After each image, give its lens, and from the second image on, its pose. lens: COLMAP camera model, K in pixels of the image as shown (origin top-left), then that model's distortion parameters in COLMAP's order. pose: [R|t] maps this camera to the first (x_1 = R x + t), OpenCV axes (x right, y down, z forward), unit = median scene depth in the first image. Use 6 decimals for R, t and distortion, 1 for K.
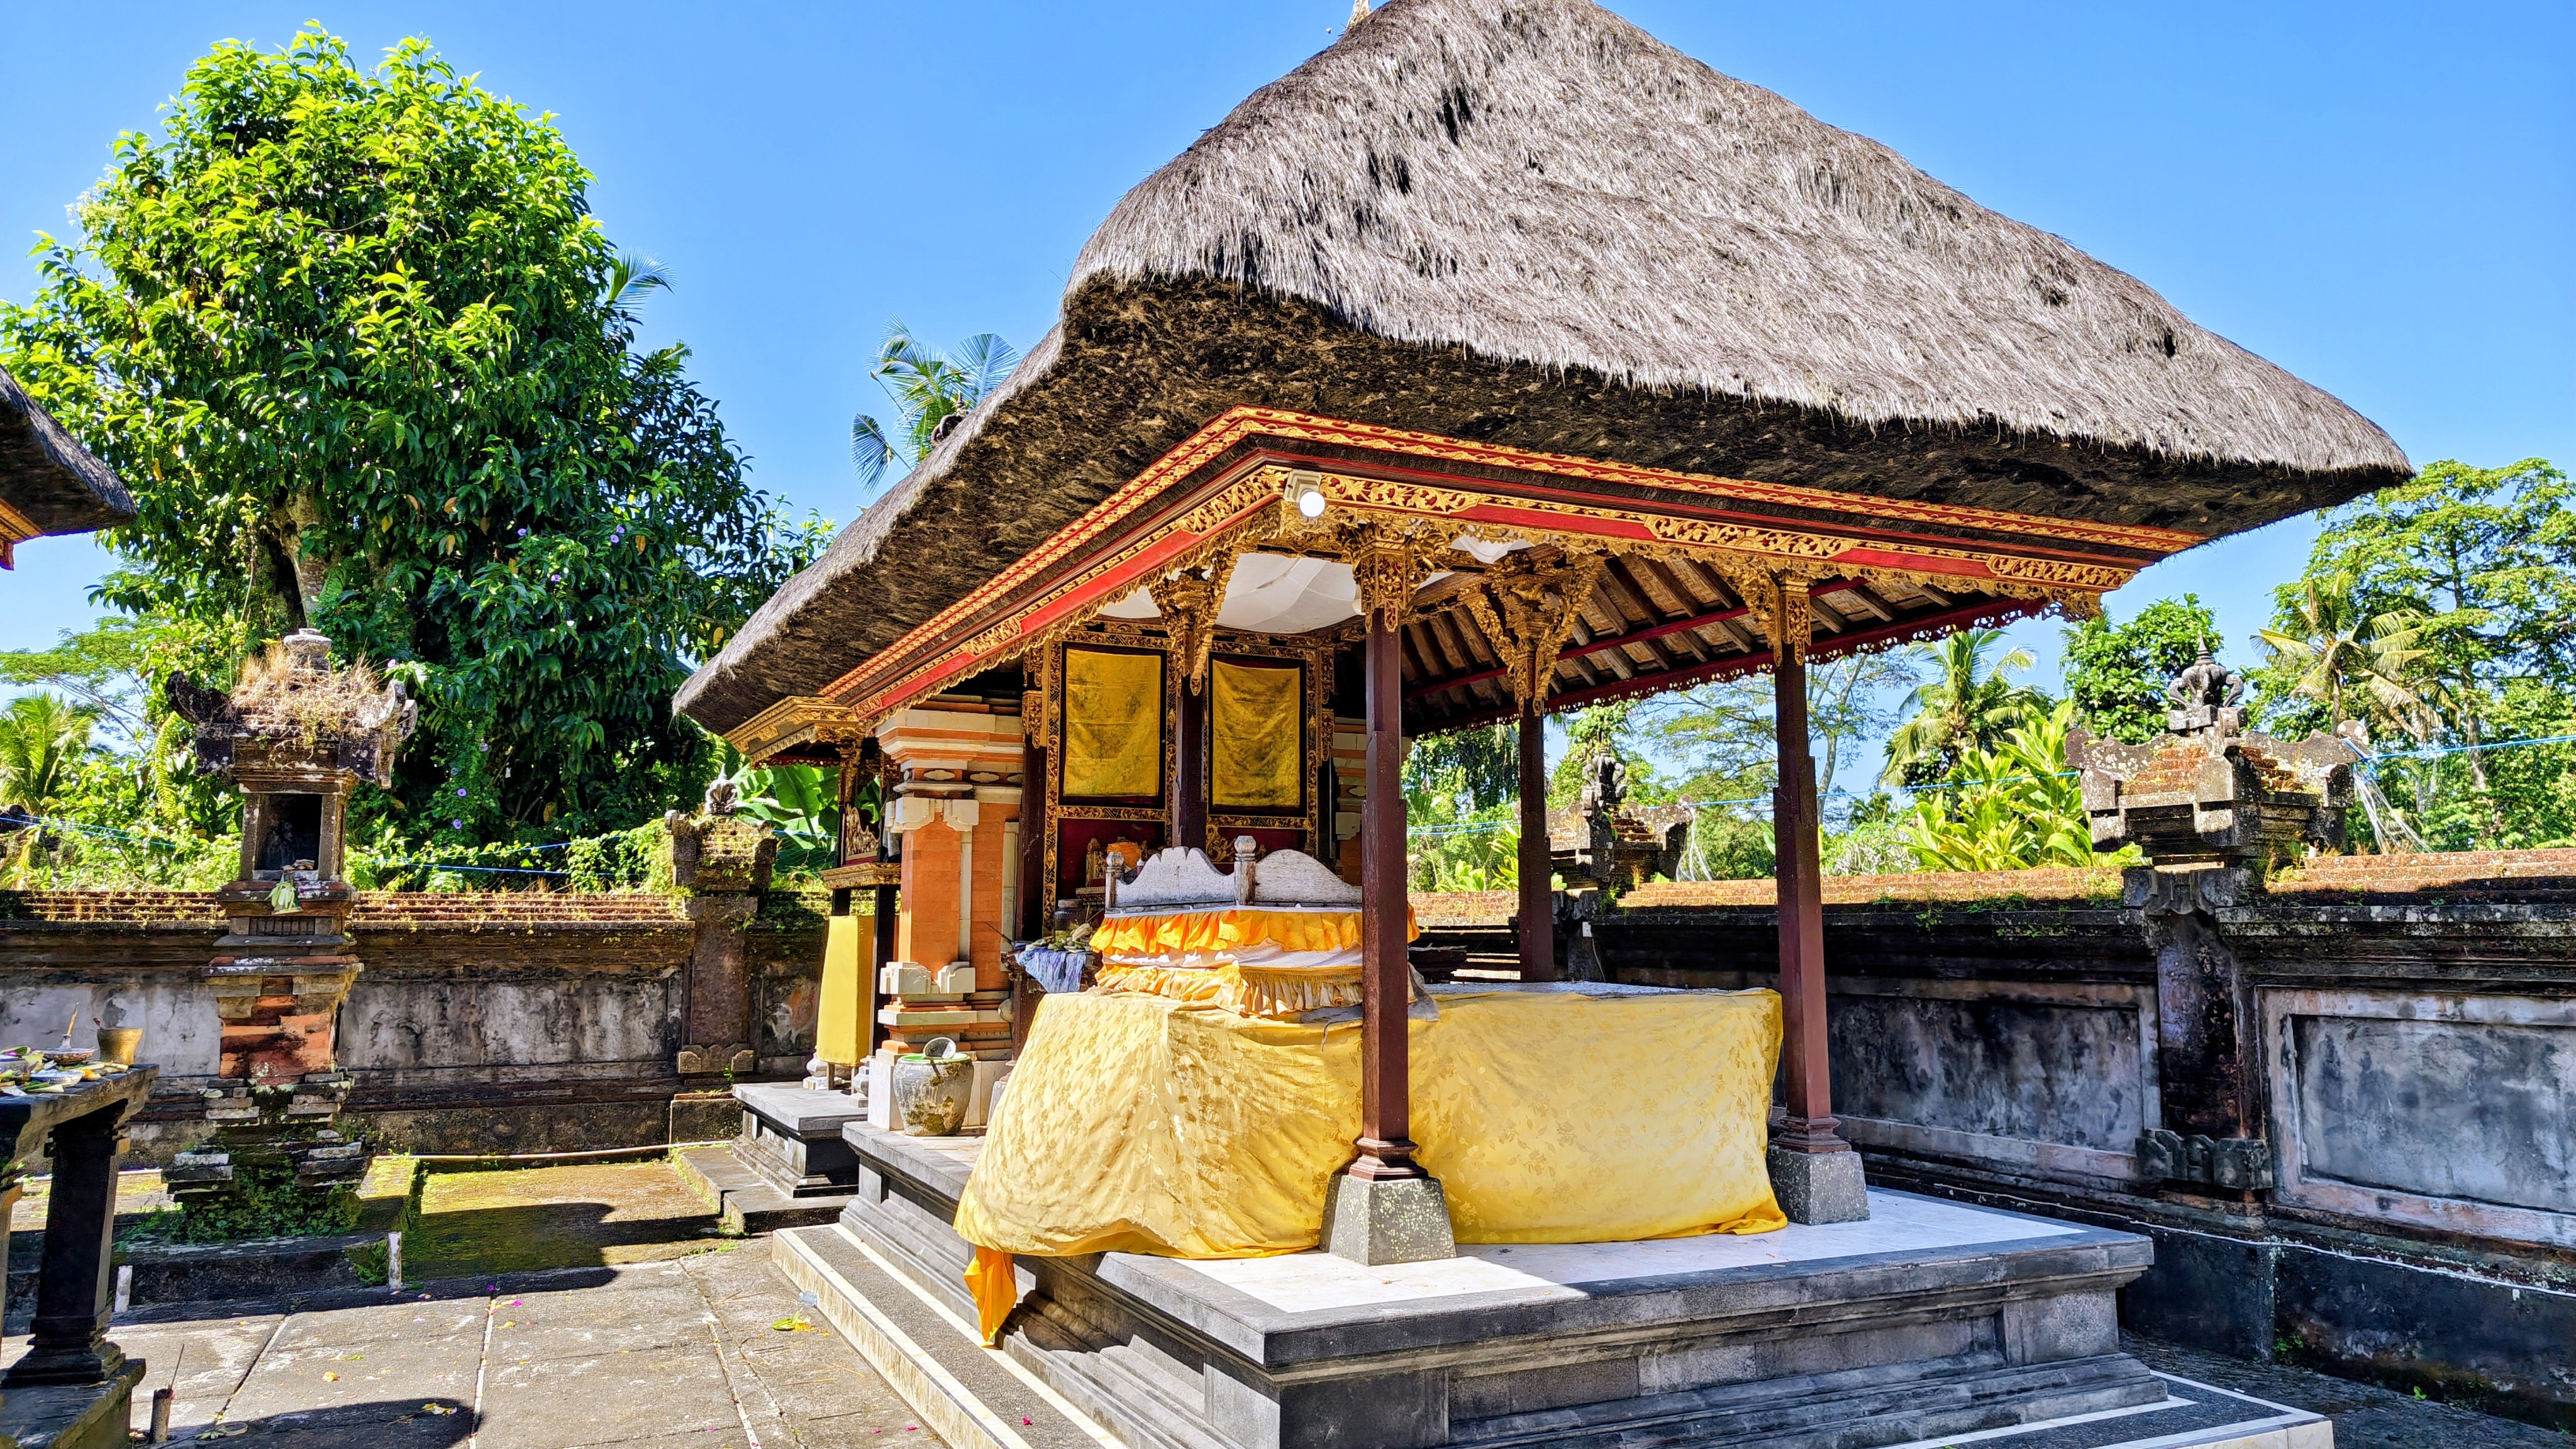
lens RADIAL K [[1751.1, 0, 1288.7], [0, 1751.1, 750.8], [0, 0, 1]] dist [0.068130, -0.050049]
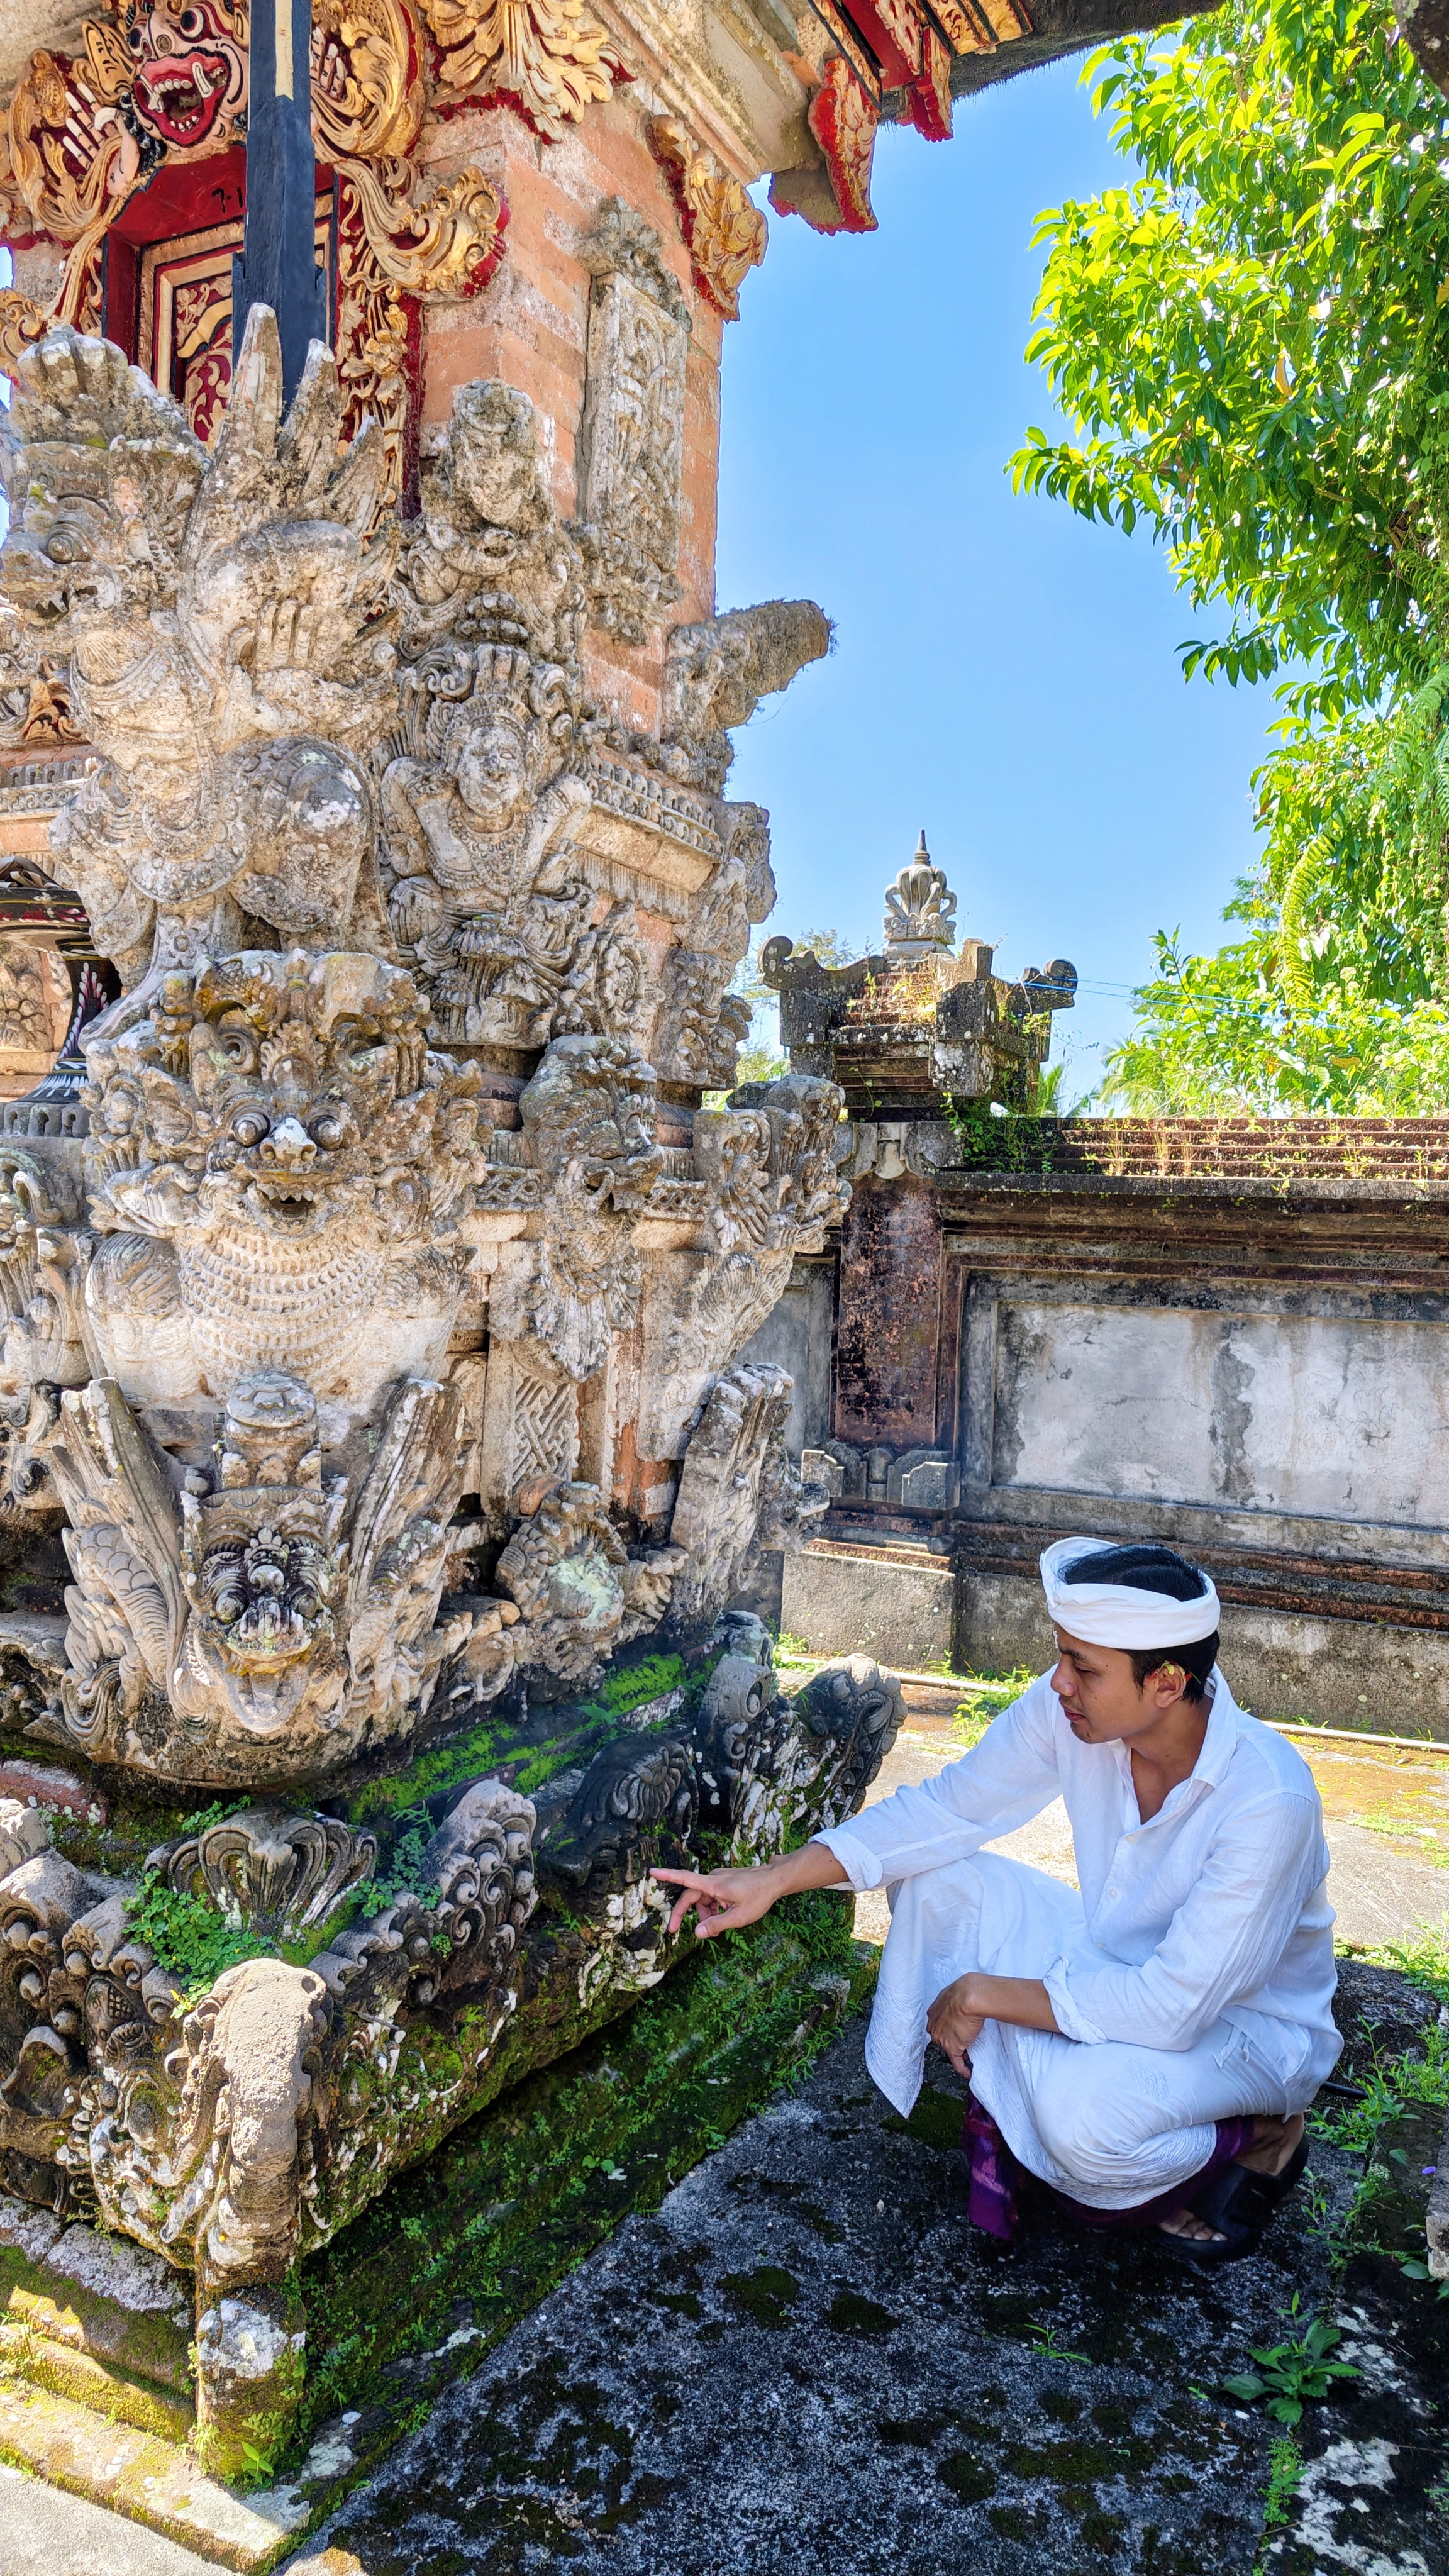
lens RADIAL K [[1721.4, 0, 716.8], [0, 1721.4, 1248.9], [0, 0, 1]] dist [0.039411, -0.001562]
pose [[0.642925, 0.027656, -0.765429, -0.397442], [0.045299, 0.996226, 0.074044, 0.074145], [0.764588, -0.082278, 0.639246, 0.608114]]
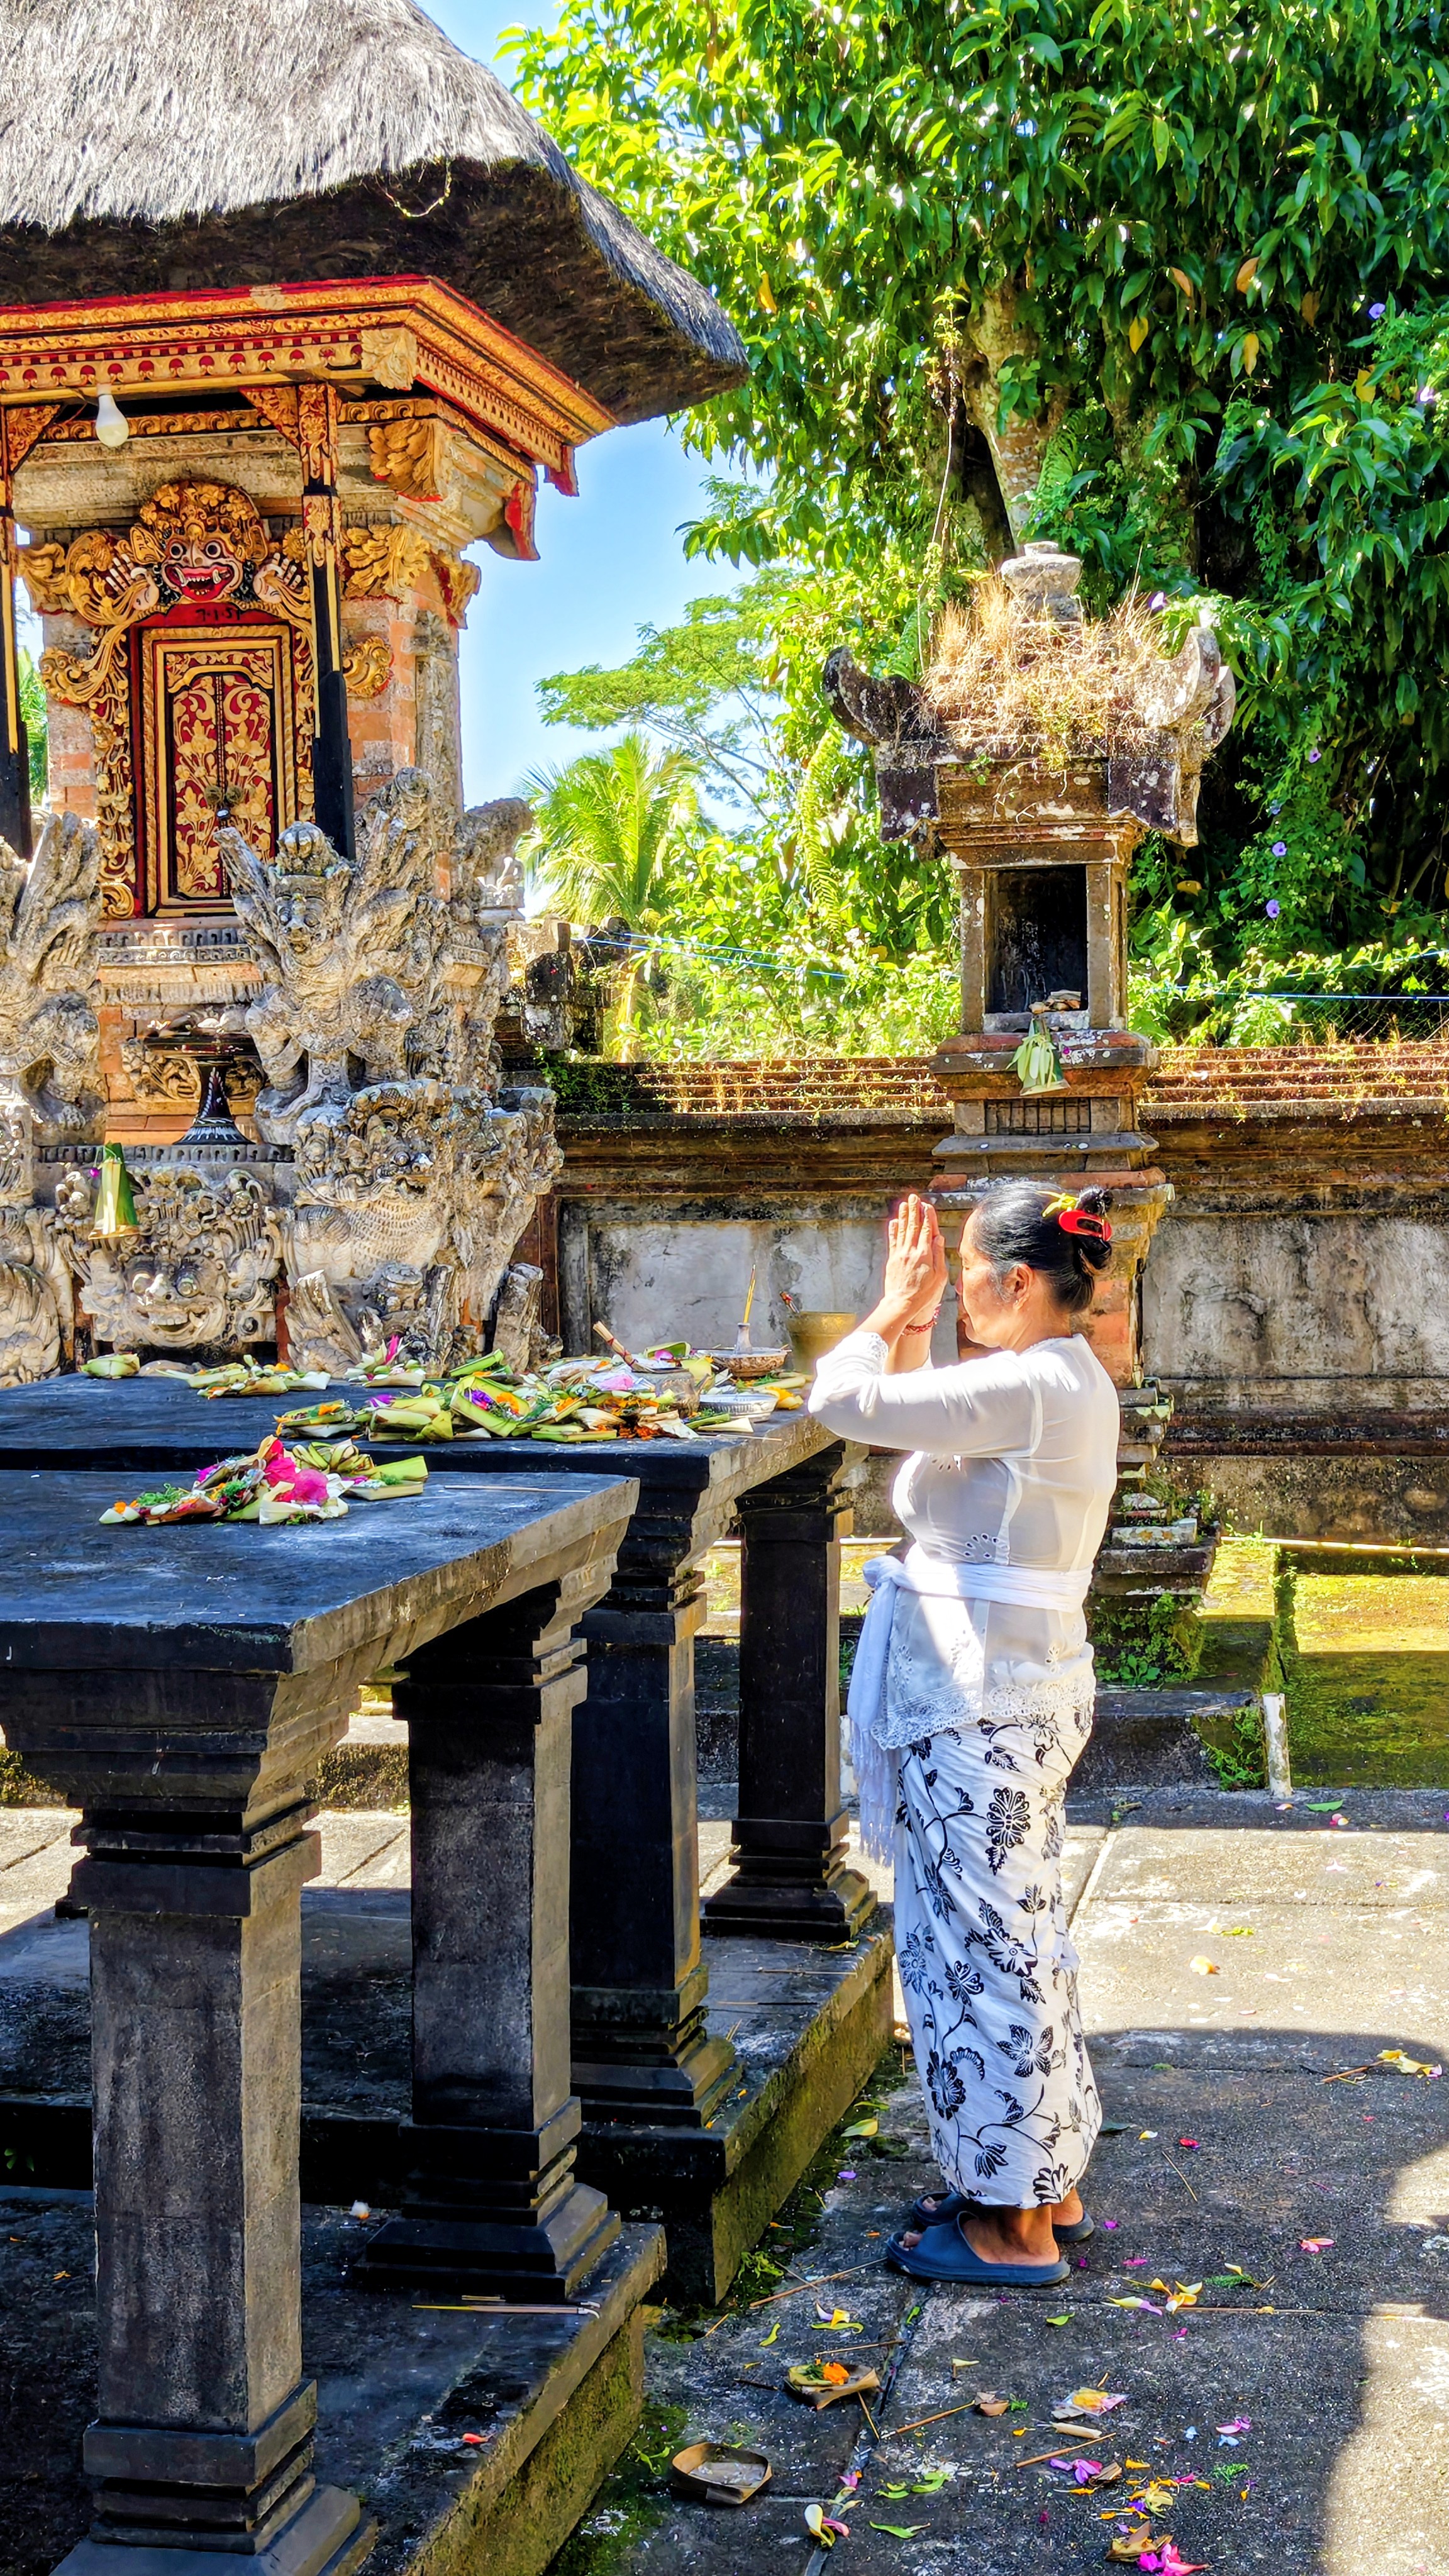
lens RADIAL K [[3450.7, 0, 812.1], [0, 3450.7, 1401.4], [0, 0, 1]] dist [0.079315, 0.041598]
pose [[0.846649, 0.023406, -0.531636, -0.054859], [0.076056, 0.983454, 0.164420, 0.005405], [0.526688, -0.179641, 0.830860, 0.068715]]
